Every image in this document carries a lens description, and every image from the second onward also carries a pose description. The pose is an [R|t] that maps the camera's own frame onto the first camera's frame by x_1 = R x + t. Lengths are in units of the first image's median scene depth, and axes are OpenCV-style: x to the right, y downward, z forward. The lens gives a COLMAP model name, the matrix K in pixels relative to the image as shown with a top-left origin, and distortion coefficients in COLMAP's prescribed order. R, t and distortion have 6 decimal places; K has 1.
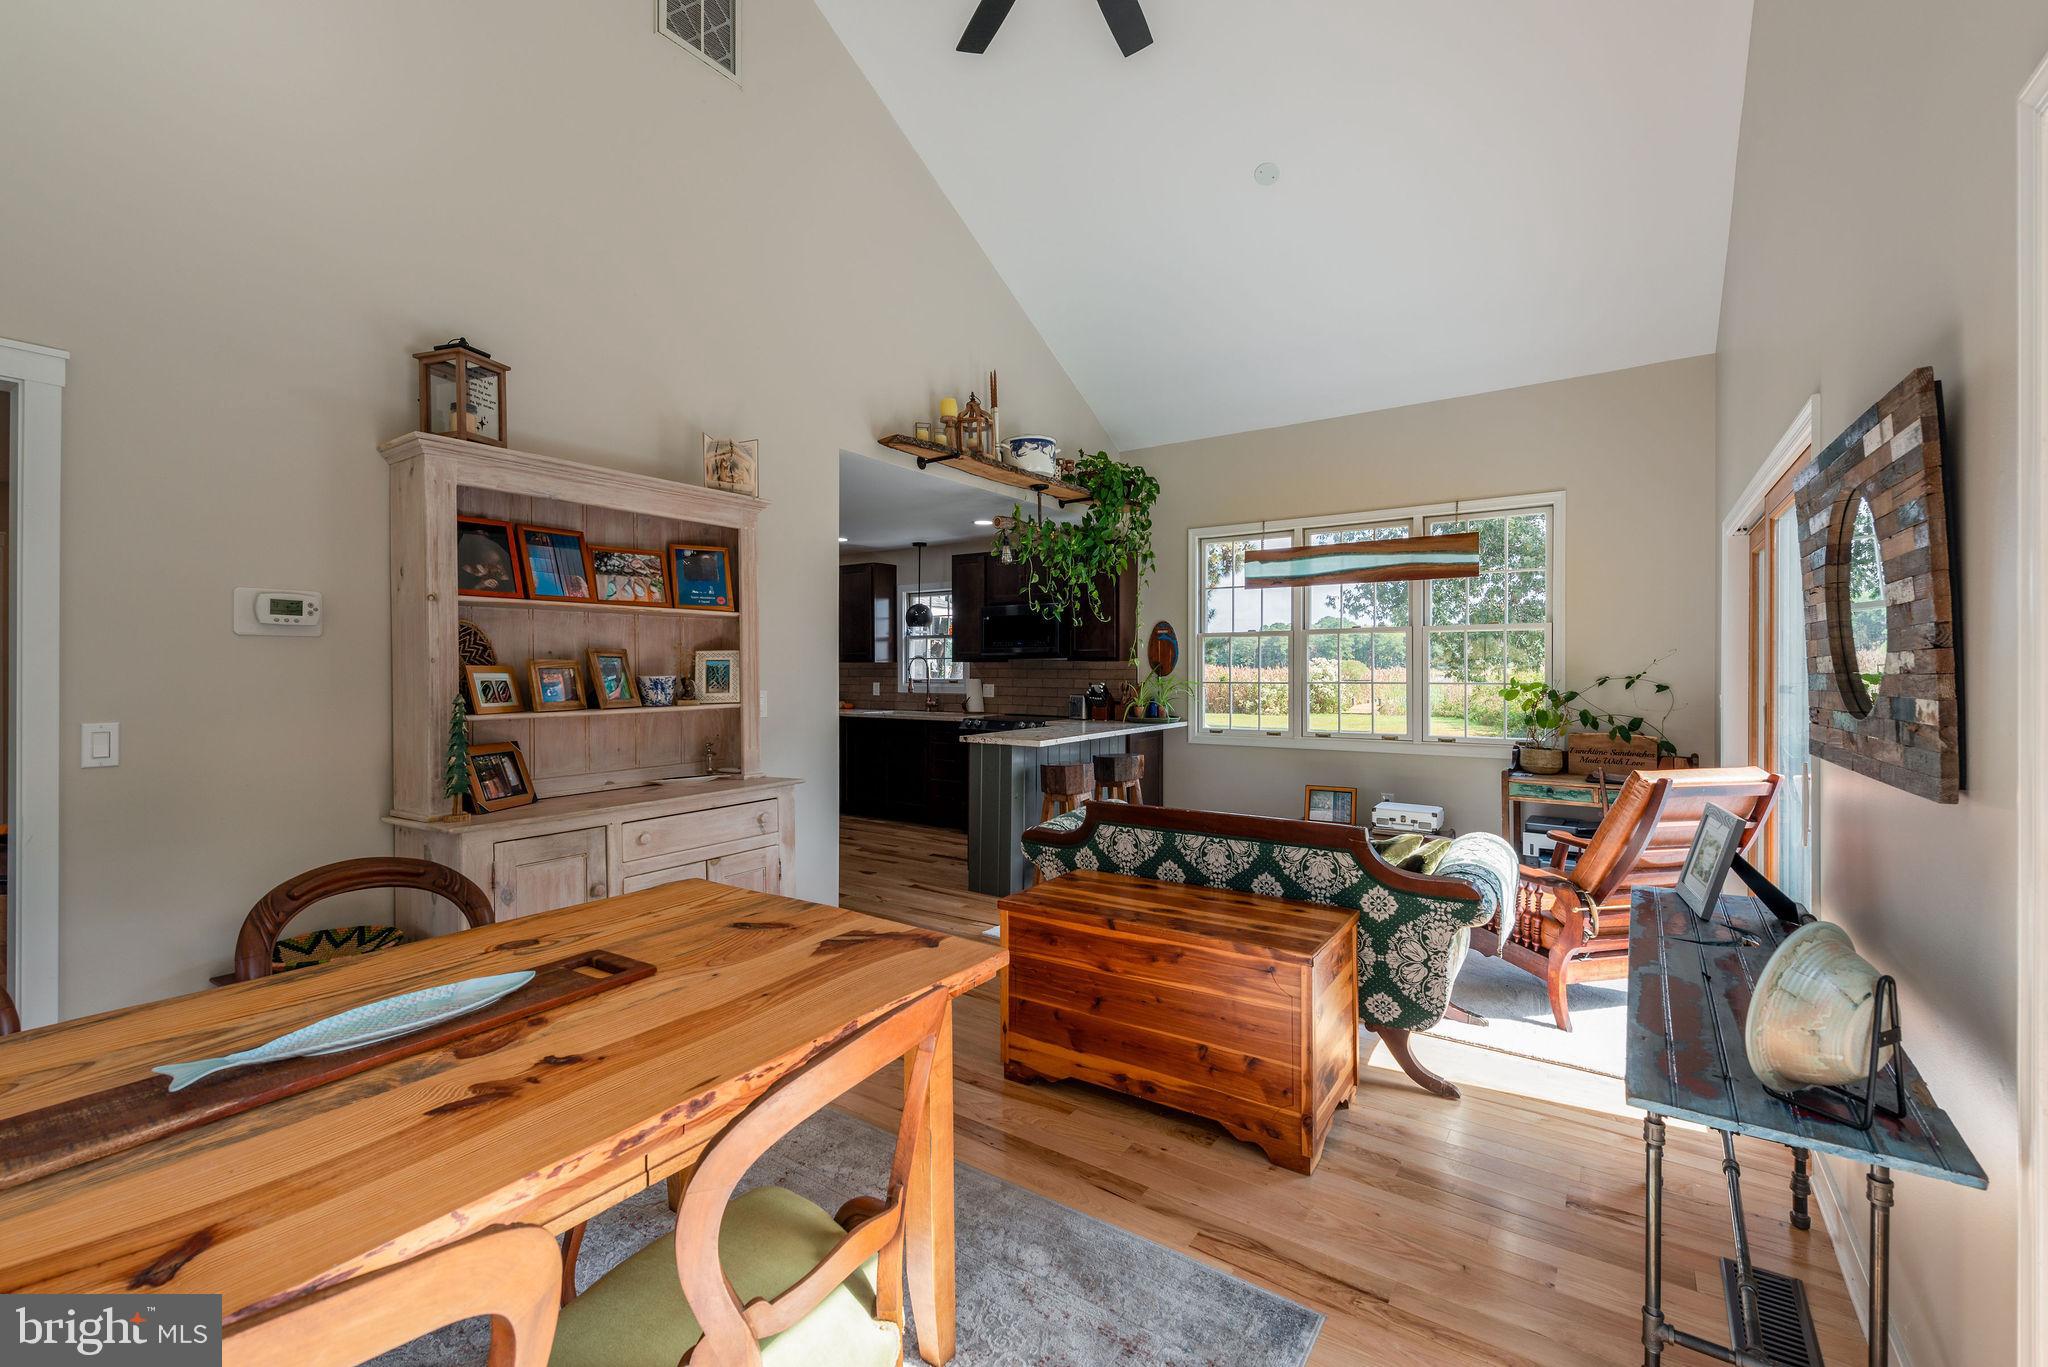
lens RADIAL K [[861.0, 0, 1009.7], [0, 861.0, 667.8], [0, 0, 1]] dist [0.010420, -0.003548]
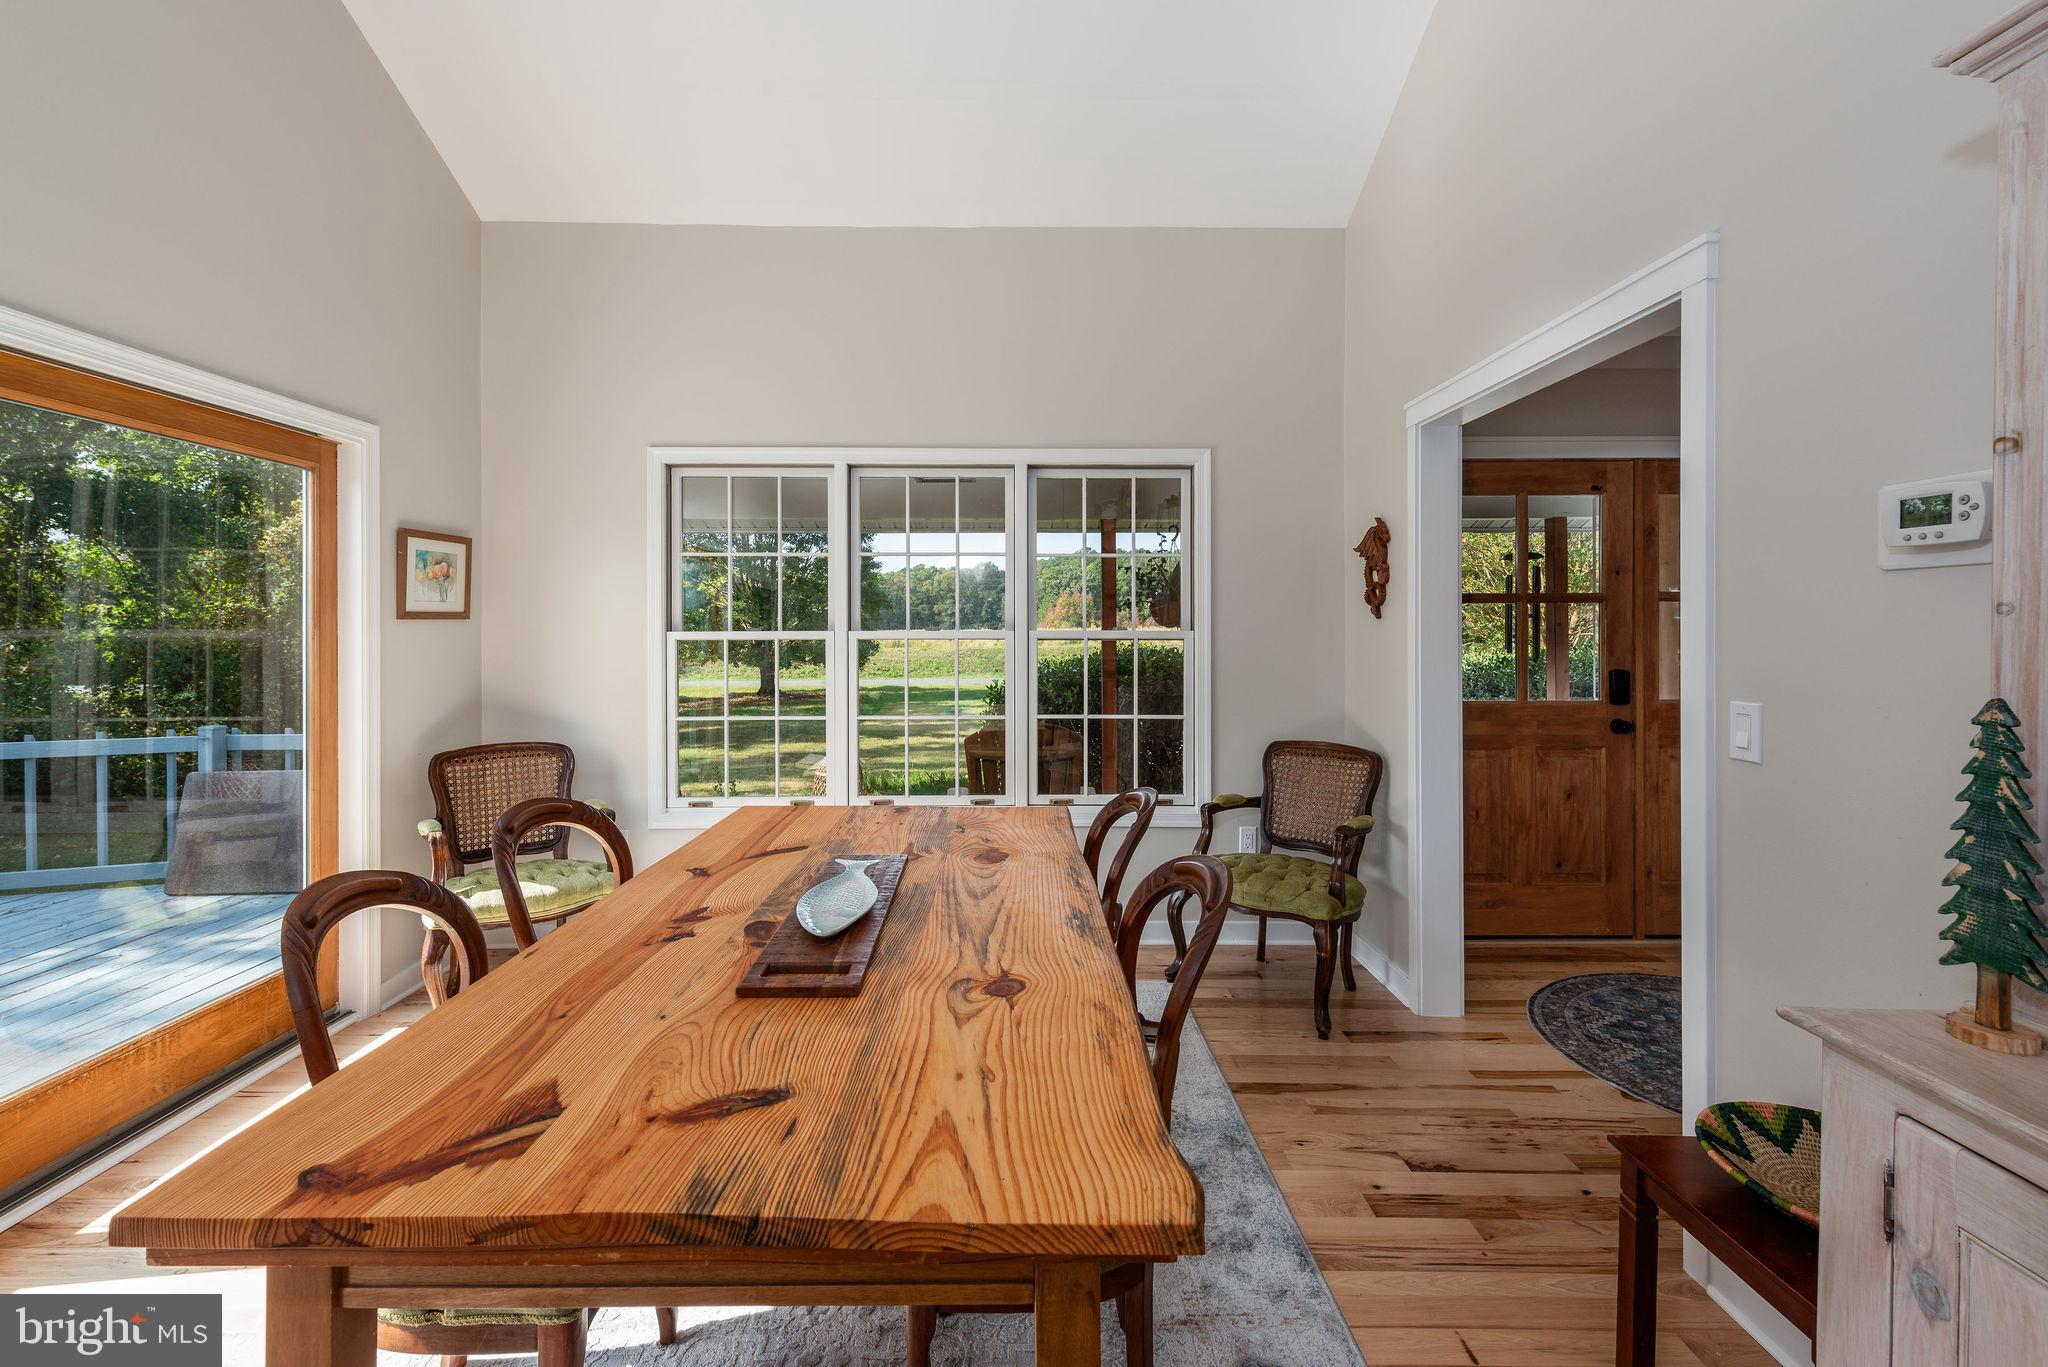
lens RADIAL K [[861.0, 0, 1011.4], [0, 861.0, 631.9], [0, 0, 1]] dist [0.010420, -0.003548]
pose [[-0.816261, 0.001579, -0.577681, -0.121463], [0.001350, 0.999999, 0.000825, 0.001897], [0.577681, -0.000106, -0.816262, 1.535109]]
